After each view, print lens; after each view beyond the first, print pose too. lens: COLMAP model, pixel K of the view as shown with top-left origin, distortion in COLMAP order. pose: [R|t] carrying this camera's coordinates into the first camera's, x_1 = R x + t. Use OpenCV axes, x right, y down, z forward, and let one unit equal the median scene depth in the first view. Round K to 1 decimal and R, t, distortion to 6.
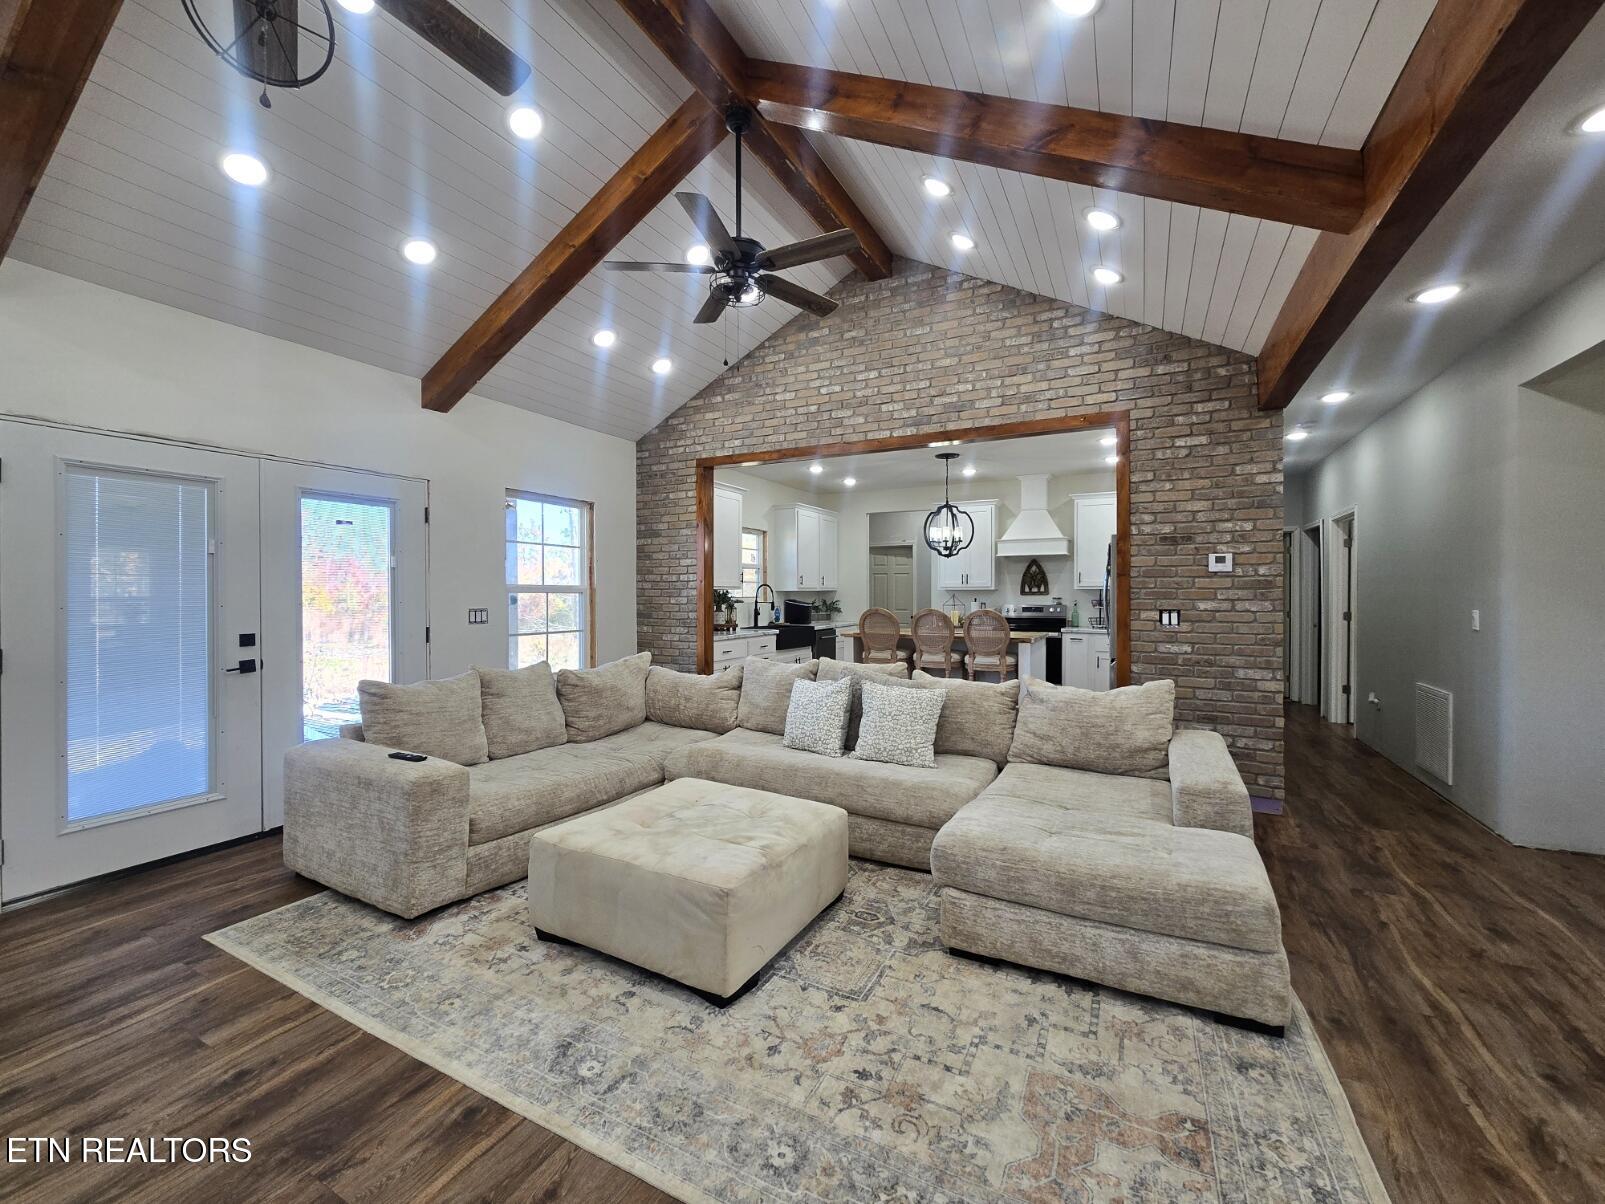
lens RADIAL K [[666.2, 0, 802.5], [0, 666.2, 602.0], [0, 0, 1]] dist [-0.008822, 0.003939]
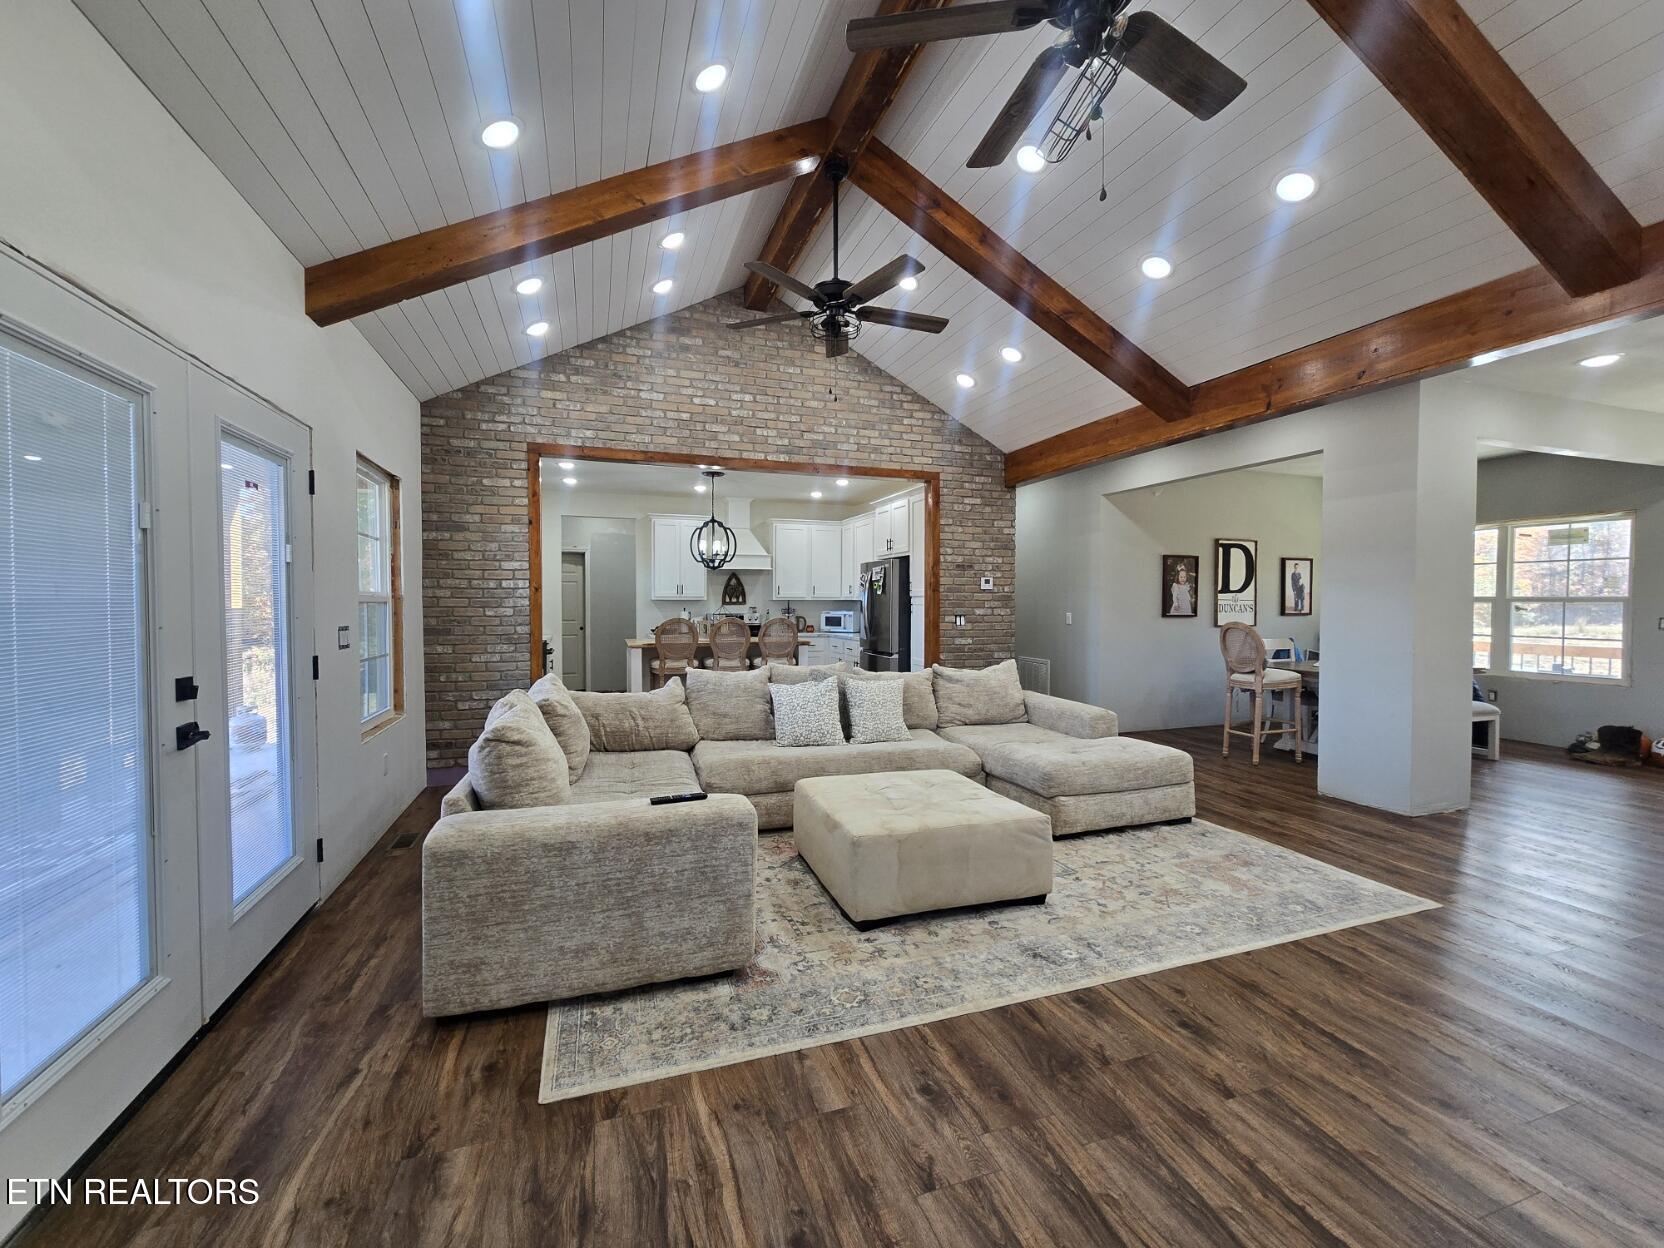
lens RADIAL K [[688.7, 0, 832.0], [0, 688.7, 624.0], [0, 0, 1]] dist [-0.001607, -0.000094]
pose [[0.676875, -0.021250, 0.735791, -0.758057], [0.008654, 0.999744, 0.020912, -0.002234], [-0.736047, -0.007787, 0.676886, 0.186567]]
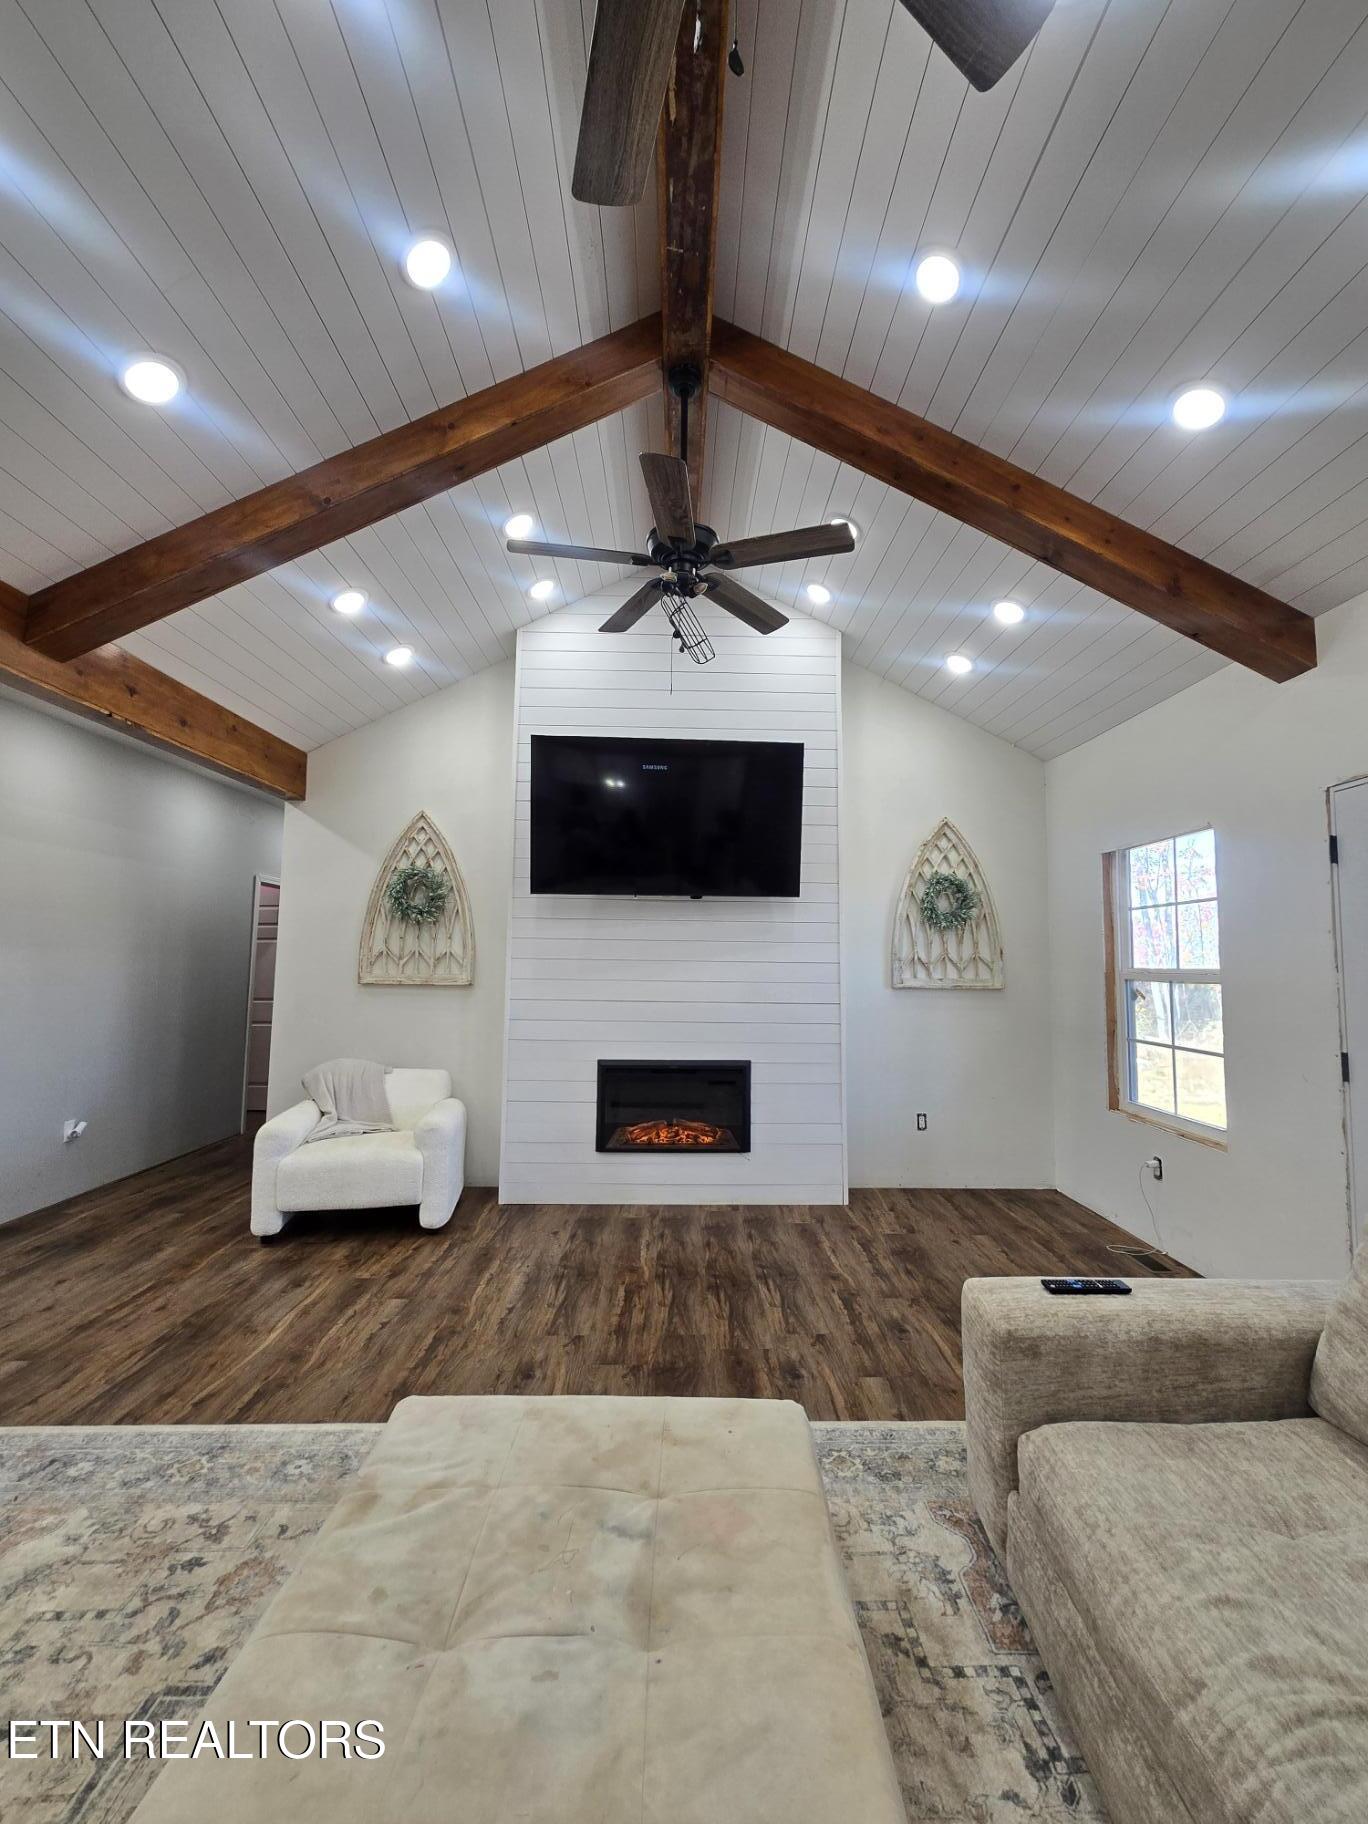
lens RADIAL K [[734.7, 0, 684.0], [0, 734.7, 912.0], [0, 0, 1]] dist [0.001672, 0.000484]
pose [[-0.879066, -0.041942, -0.474852, 0.010721], [-0.015587, 0.998118, -0.059306, -0.029149], [0.476446, -0.044732, -0.878065, 0.965215]]
